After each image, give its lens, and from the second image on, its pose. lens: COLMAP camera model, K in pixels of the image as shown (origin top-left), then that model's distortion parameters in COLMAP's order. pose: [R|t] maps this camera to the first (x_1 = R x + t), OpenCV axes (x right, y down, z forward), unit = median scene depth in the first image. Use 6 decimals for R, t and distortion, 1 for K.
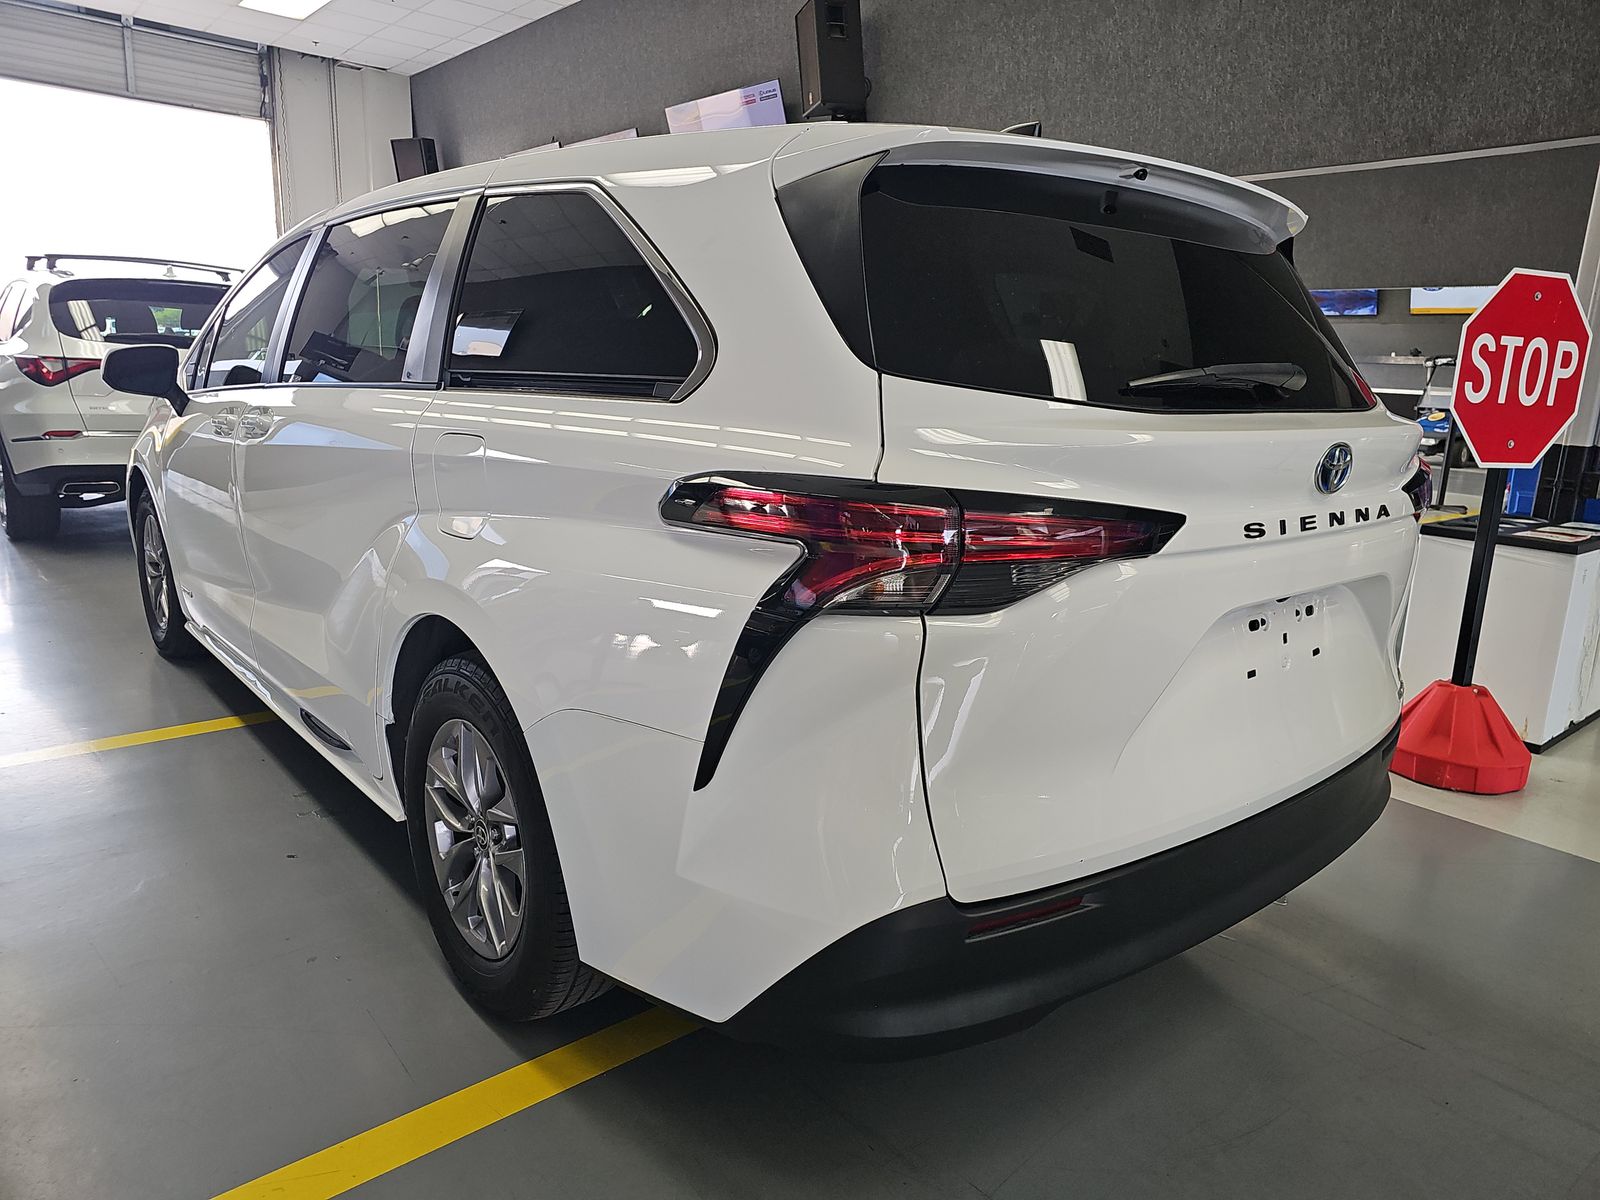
lens RADIAL K [[1048.4, 0, 796.6], [0, 1048.4, 592.5], [0, 0, 1]] dist [0.011188, -0.004601]
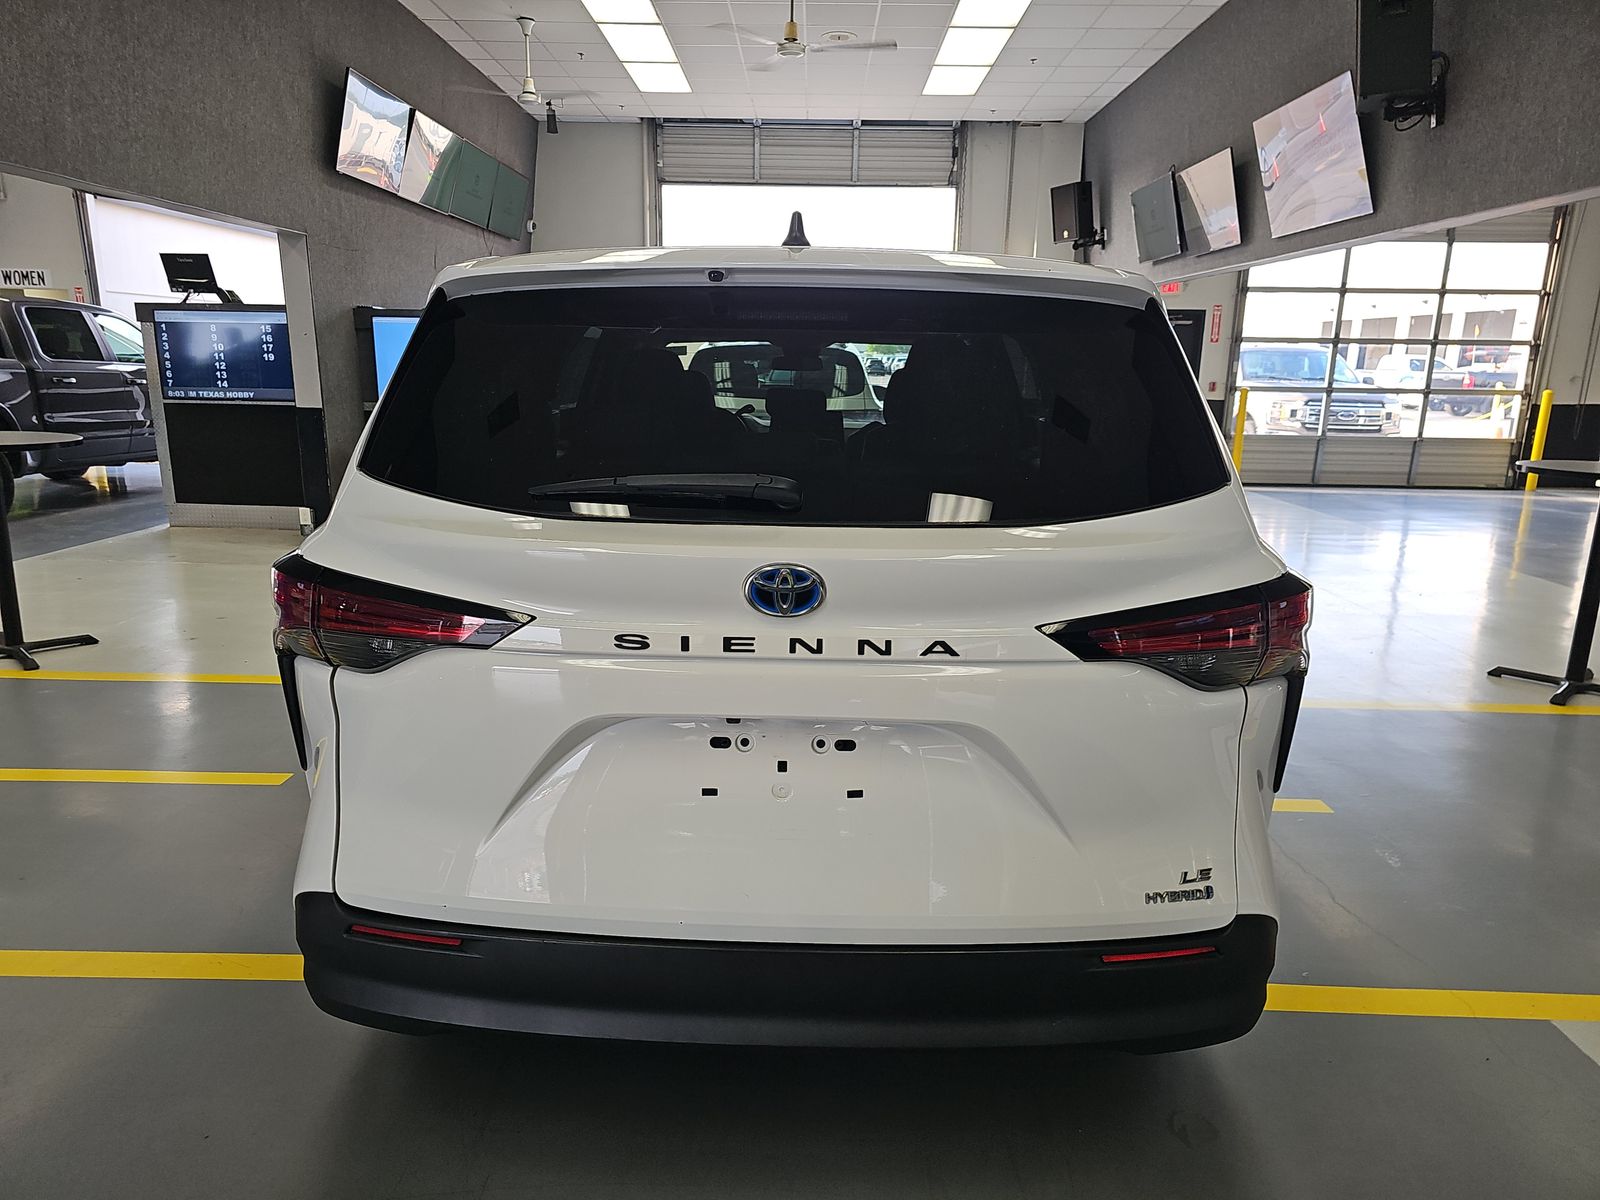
lens RADIAL K [[1048.4, 0, 791.8], [0, 1048.4, 608.3], [0, 0, 1]] dist [0.011188, -0.004601]
pose [[0.738937, 0.127173, -0.661664, 0.196851], [-0.129560, 0.990518, 0.045688, -0.025490], [0.661201, 0.051965, 0.748407, 0.056147]]
